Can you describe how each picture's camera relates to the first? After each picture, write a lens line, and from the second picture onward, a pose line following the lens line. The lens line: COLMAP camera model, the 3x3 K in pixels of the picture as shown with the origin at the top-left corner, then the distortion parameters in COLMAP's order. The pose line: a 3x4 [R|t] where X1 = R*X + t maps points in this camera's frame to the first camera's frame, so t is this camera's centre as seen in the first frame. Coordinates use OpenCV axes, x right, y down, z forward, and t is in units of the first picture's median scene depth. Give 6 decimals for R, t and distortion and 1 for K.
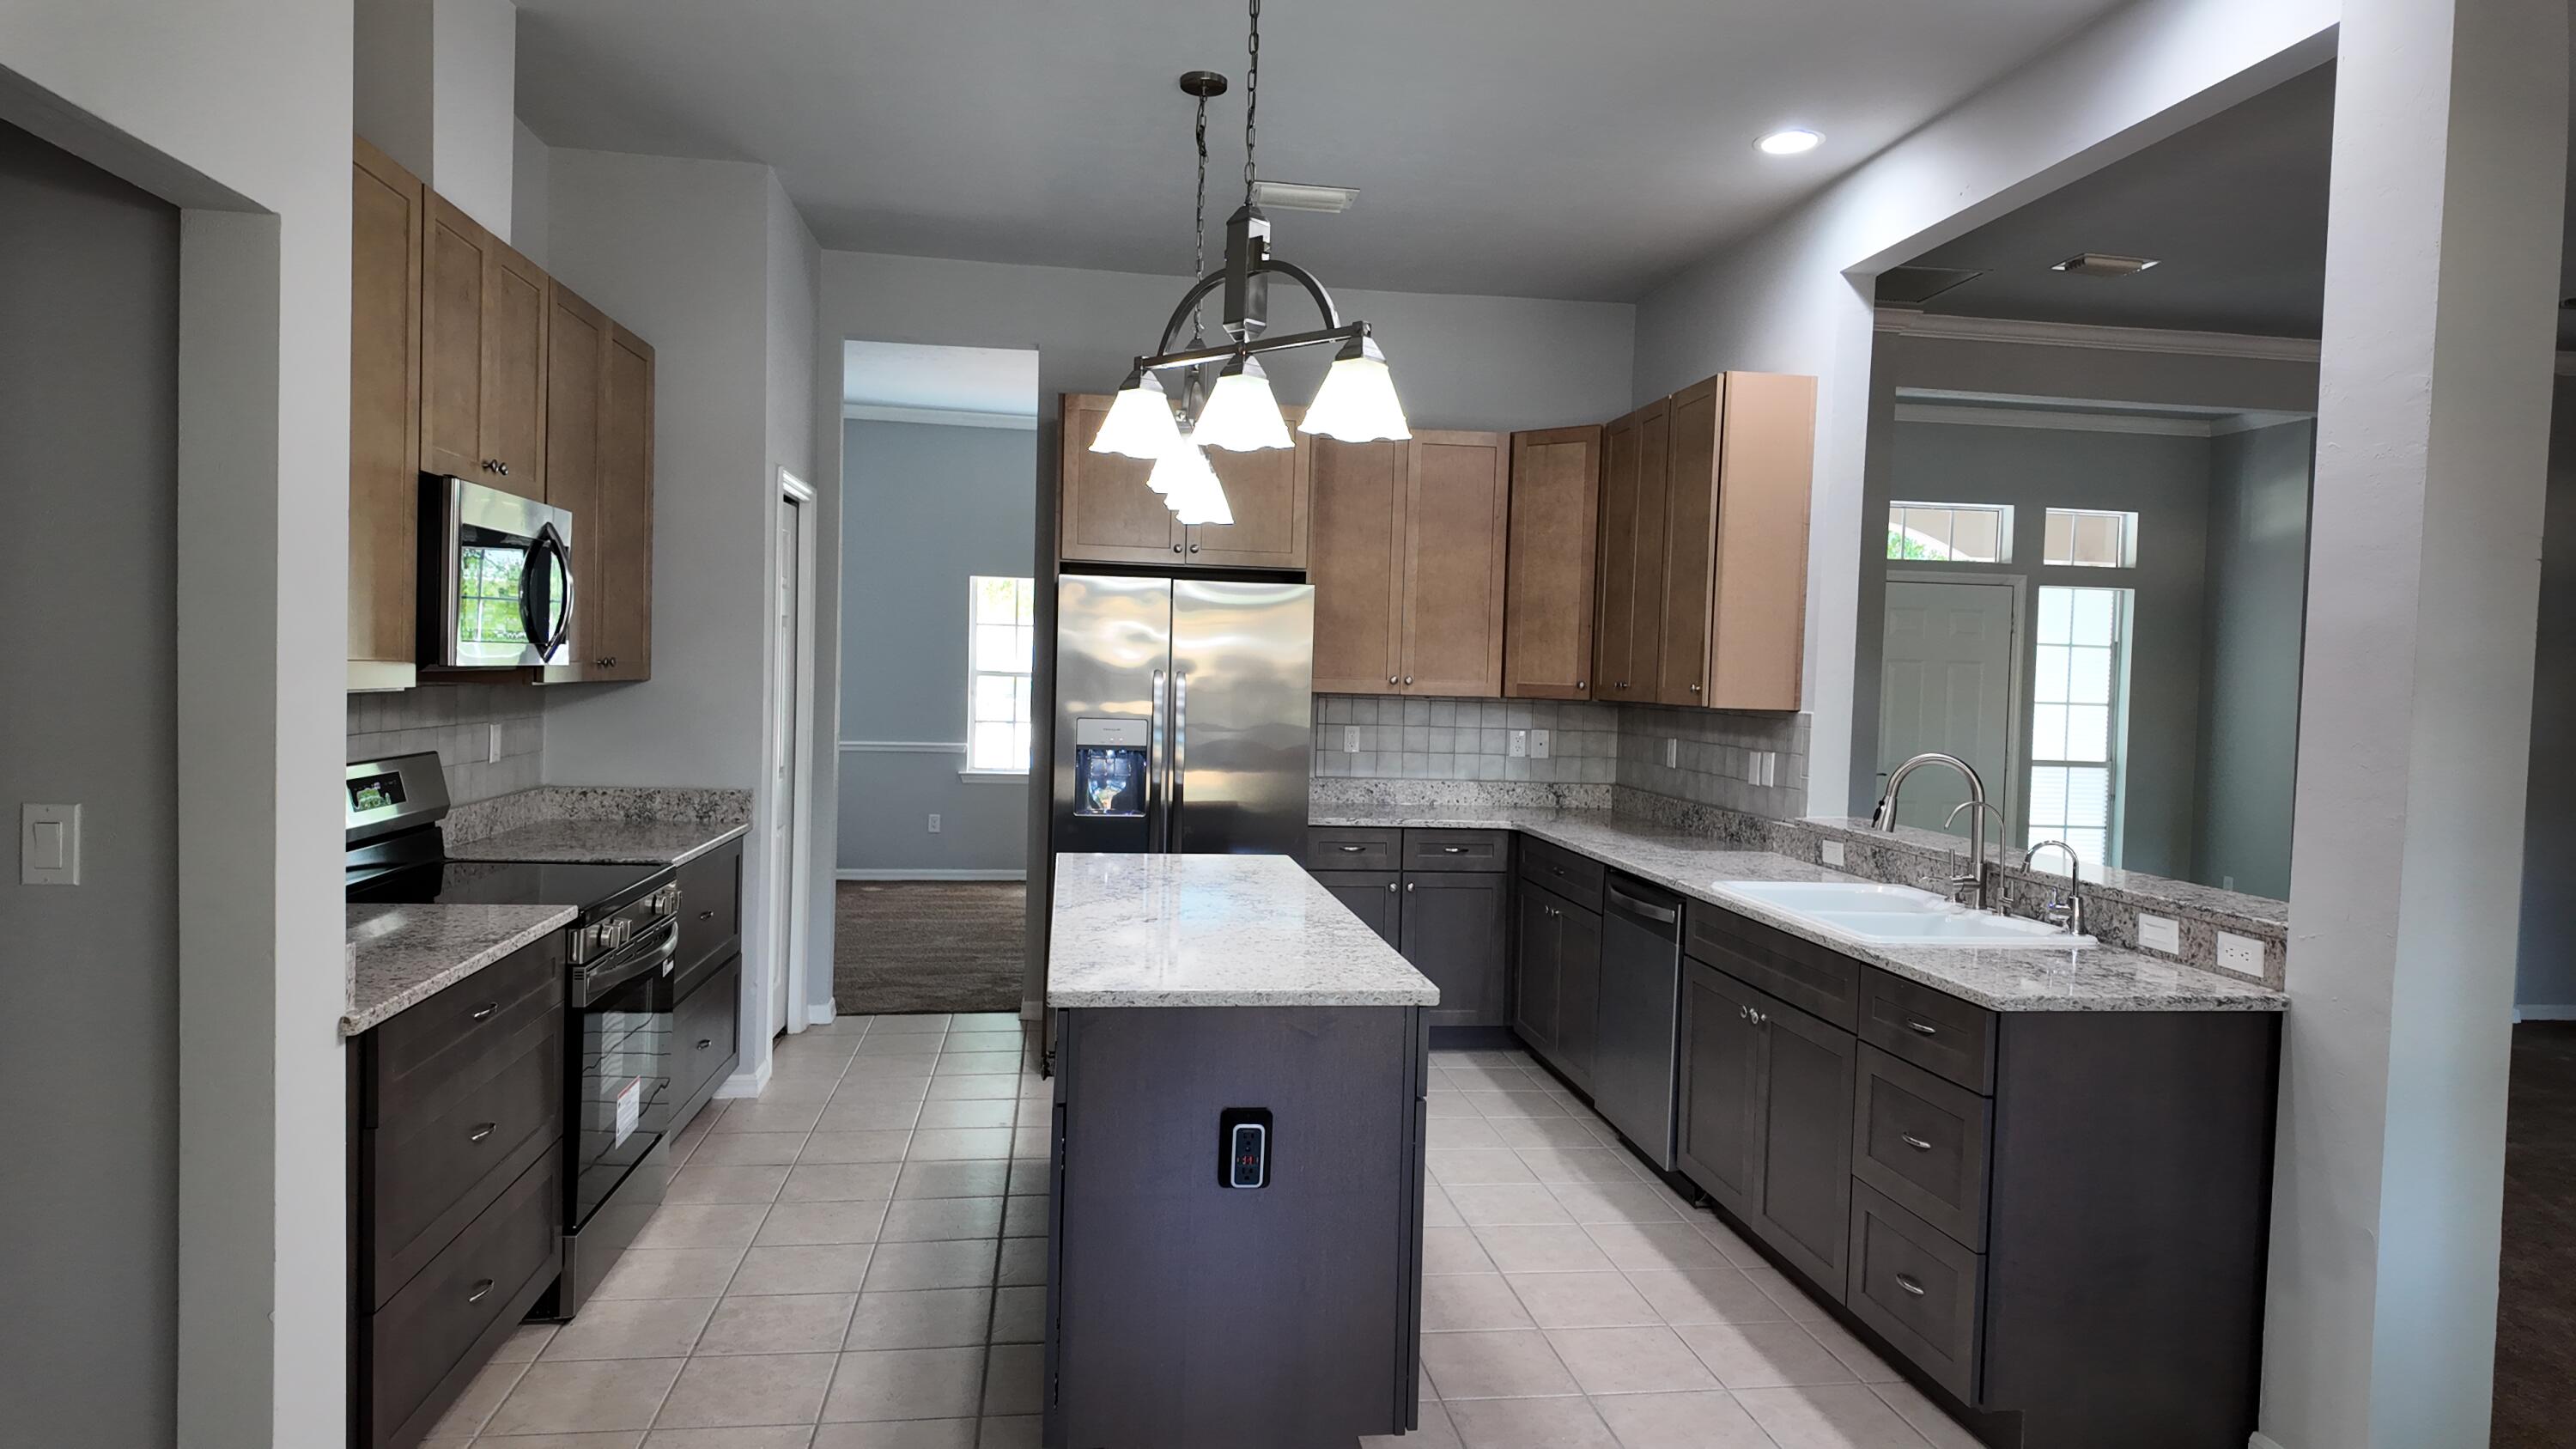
lens RADIAL K [[1497.4, 0, 1284.5], [0, 1497.4, 720.8], [0, 0, 1]] dist [0.121117, -0.177275]
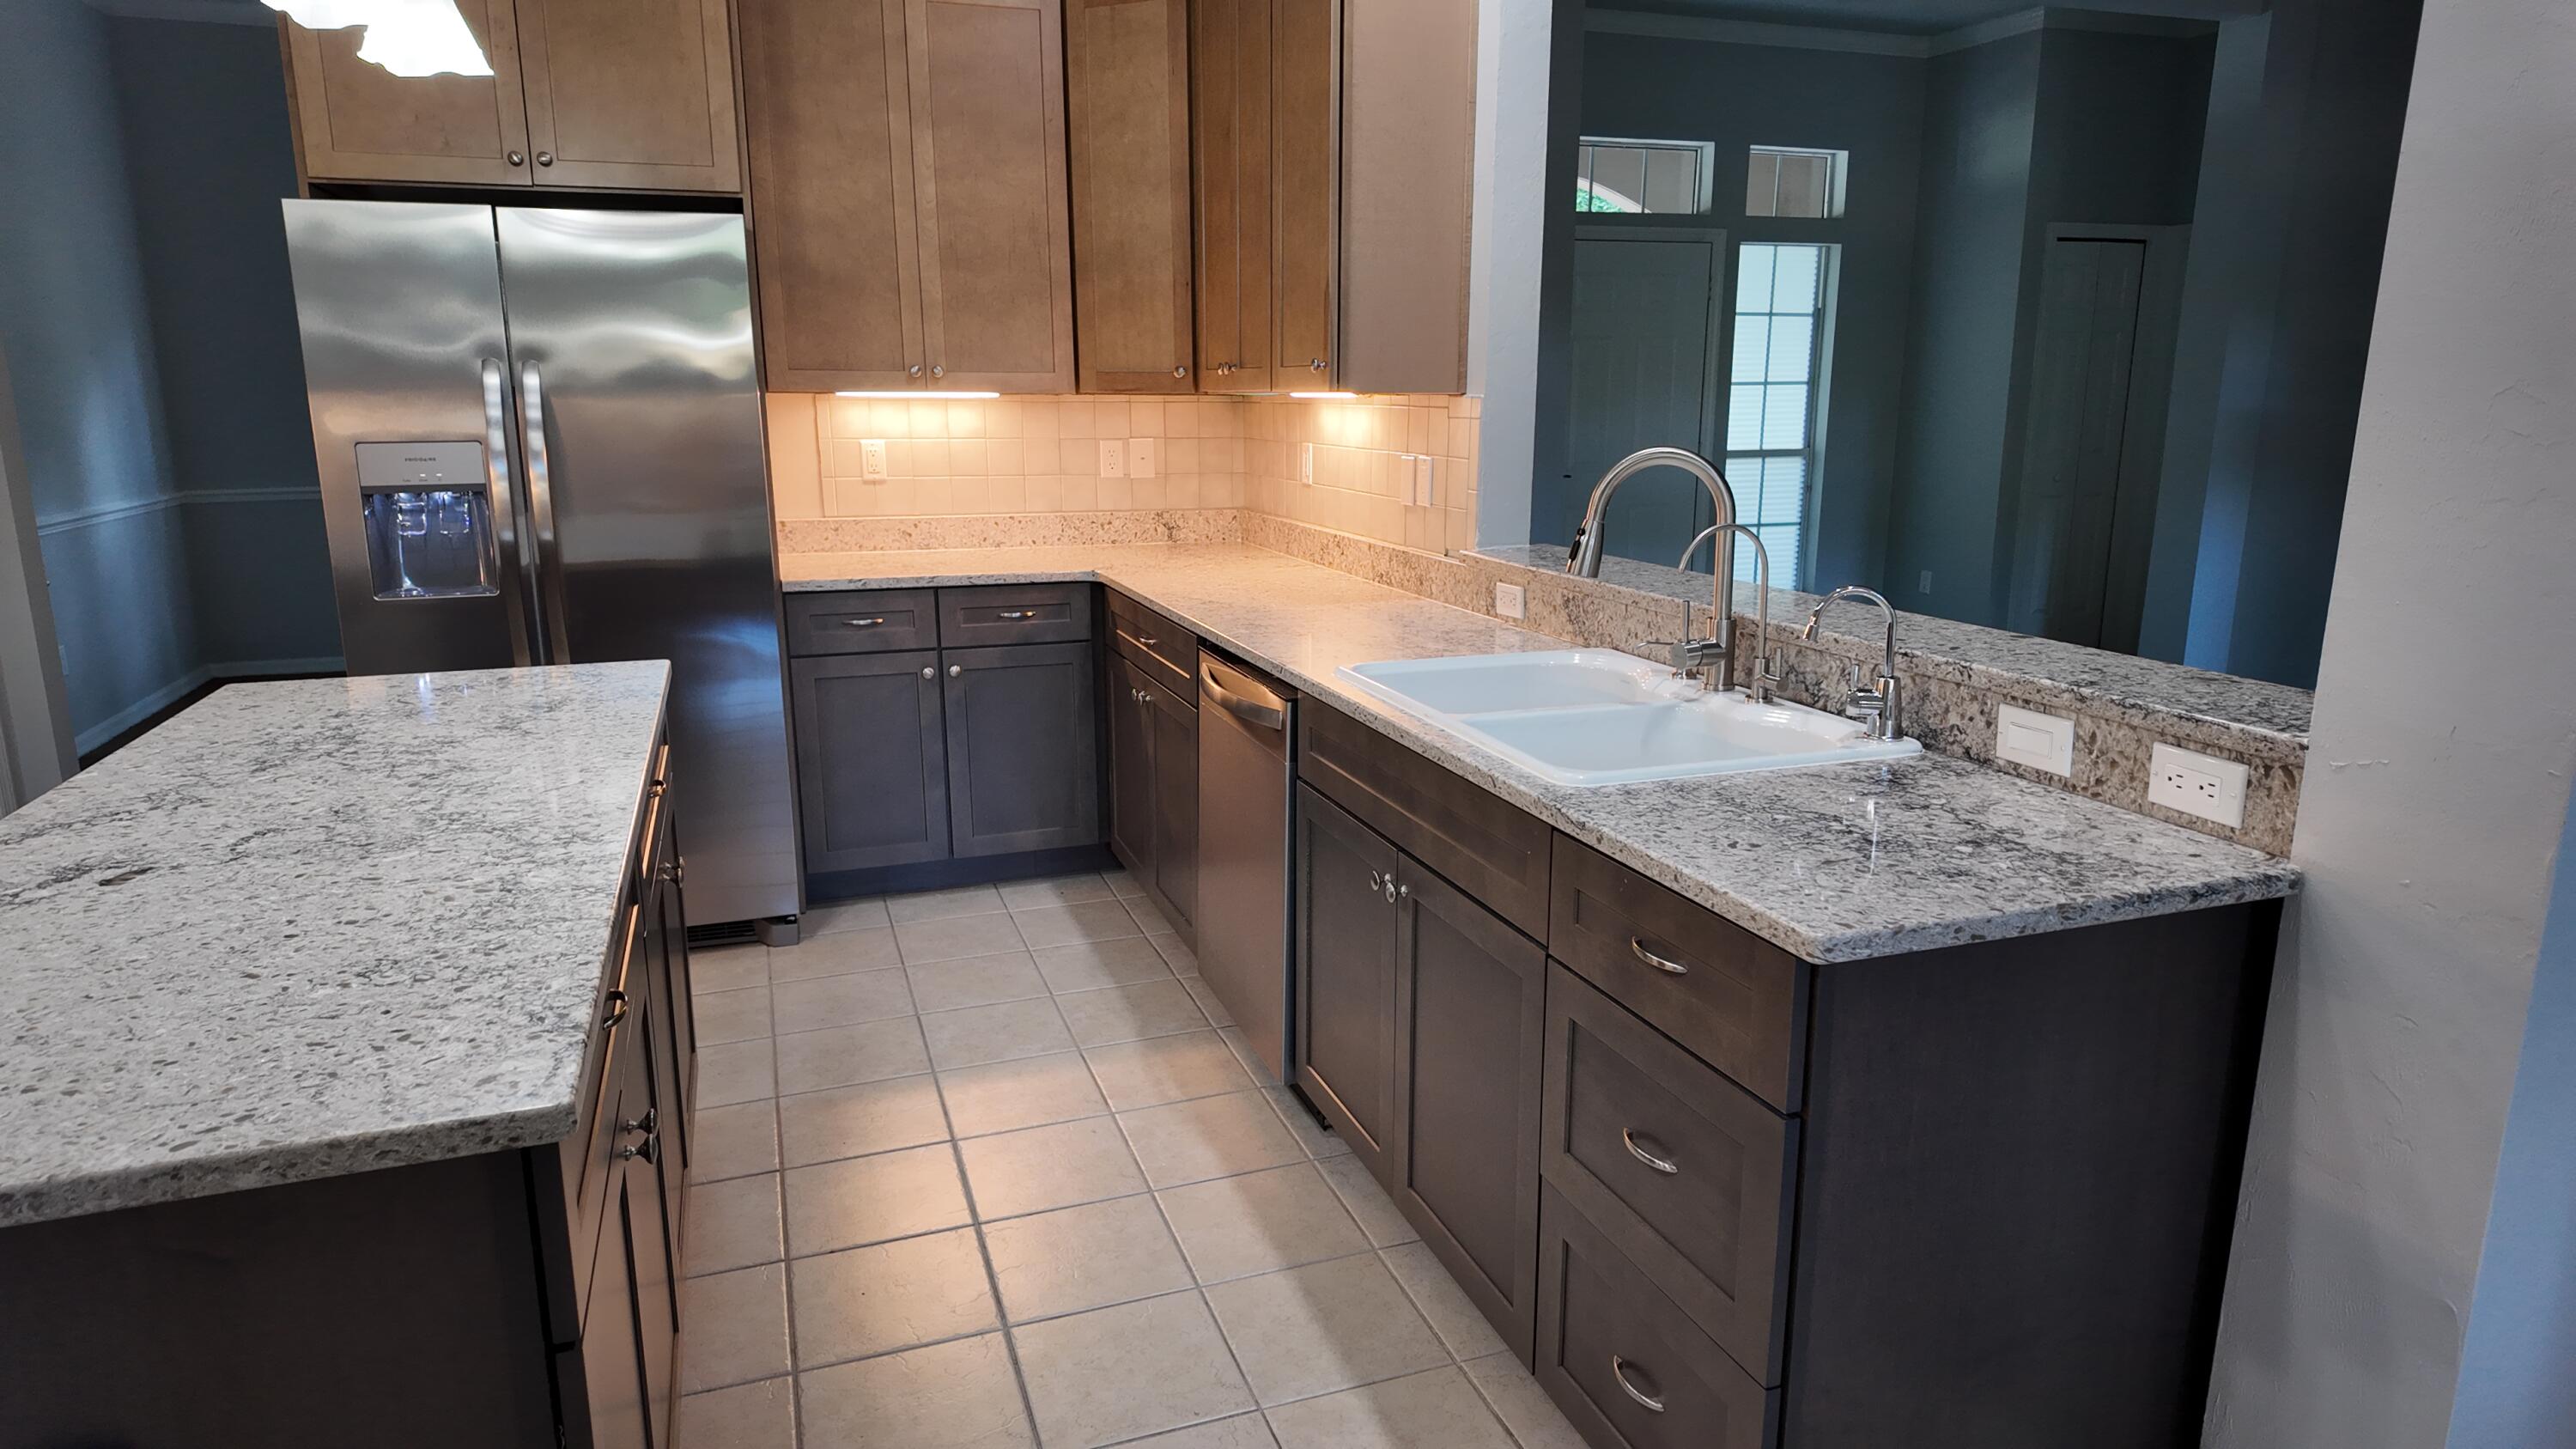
lens RADIAL K [[1497.4, 0, 1284.5], [0, 1497.4, 720.8], [0, 0, 1]] dist [0.121117, -0.177275]
pose [[0.979803, -0.073833, 0.185833, 0.136702], [0.038097, 0.981240, 0.188990, 0.007645], [-0.196301, -0.178093, 0.964235, 0.370893]]
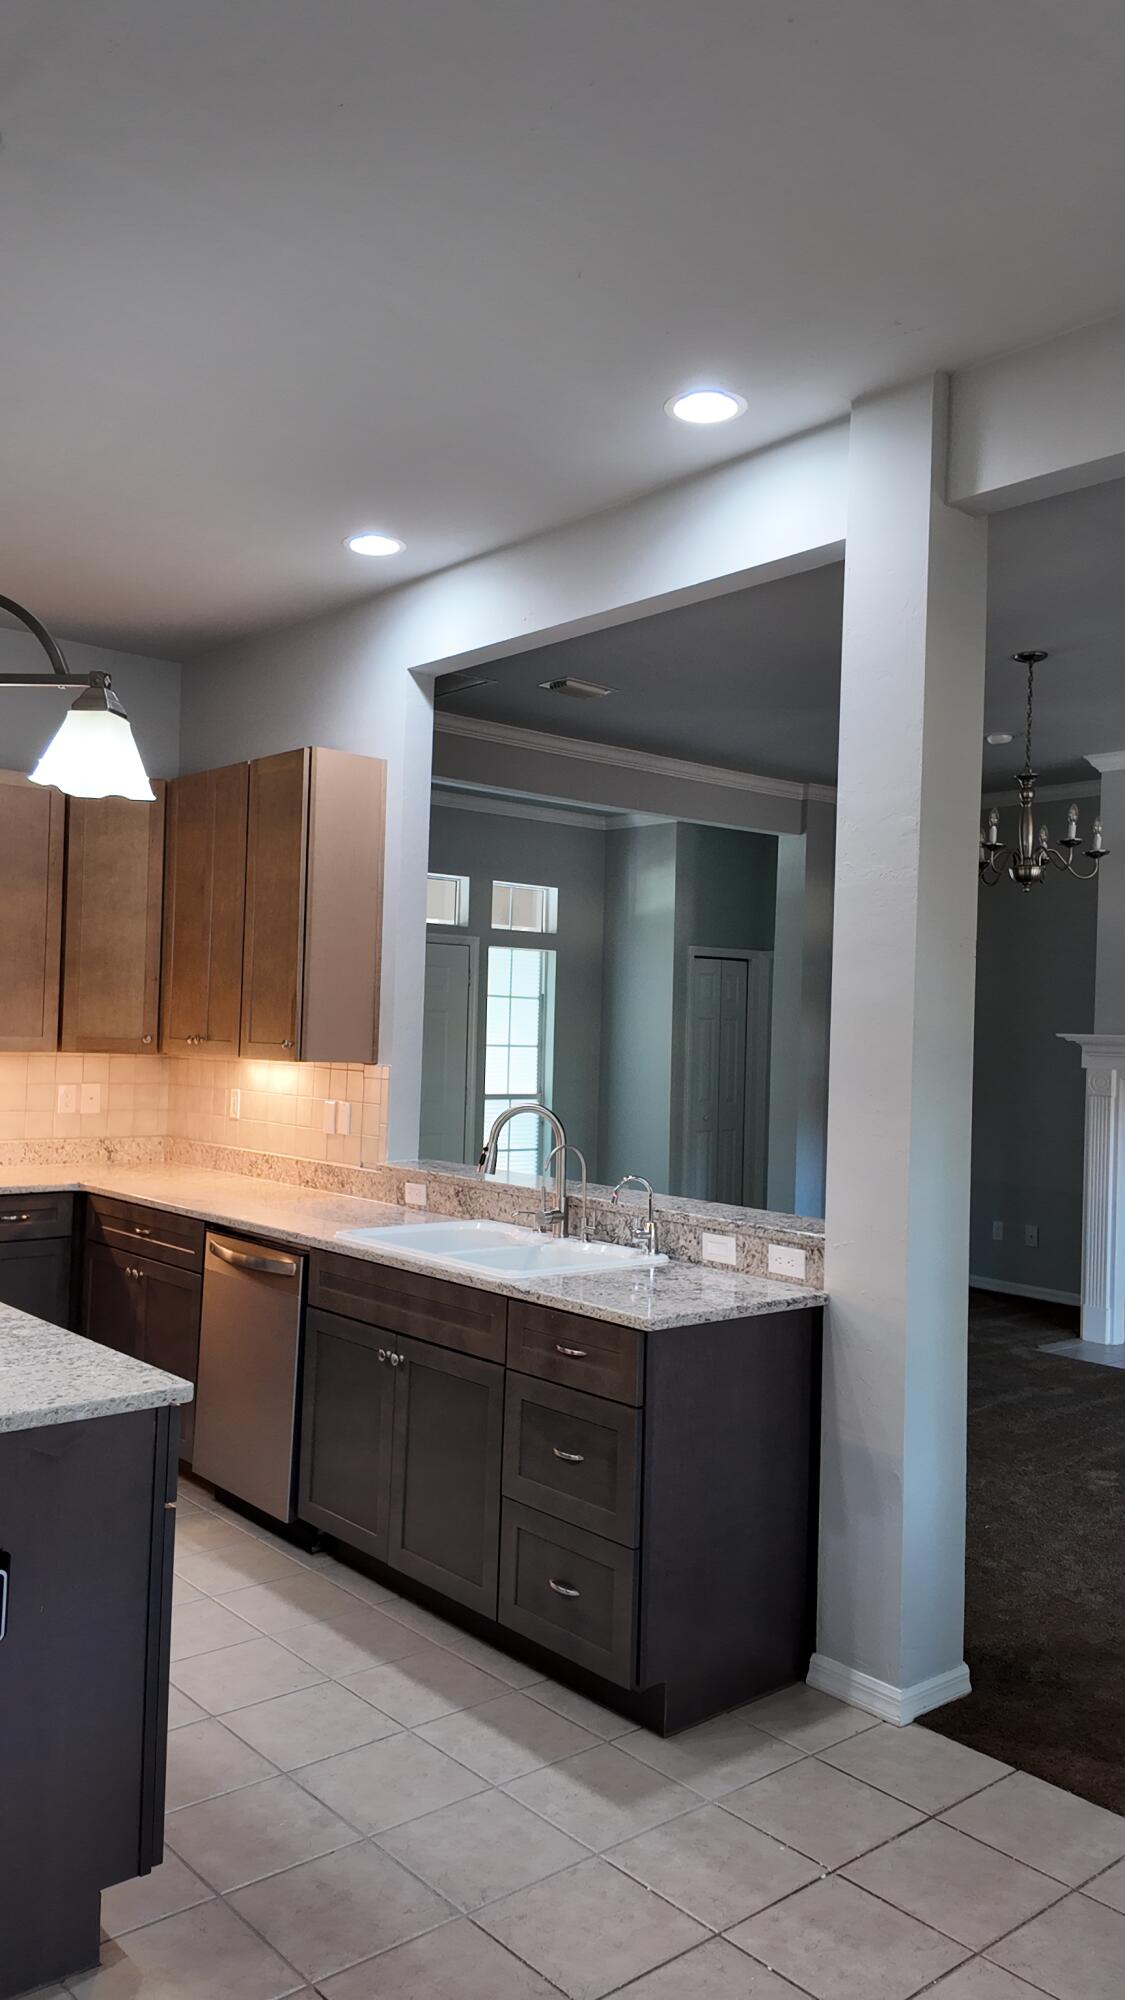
lens RADIAL K [[1451.5, 0, 557.3], [0, 1451.5, 997.9], [0, 0, 1]] dist [0.139366, -0.223806]
pose [[0.844240, 0.006156, 0.535931, -0.125120], [0.014957, 0.999274, -0.035039, -0.017196], [-0.535757, 0.037597, 0.843535, 0.055868]]
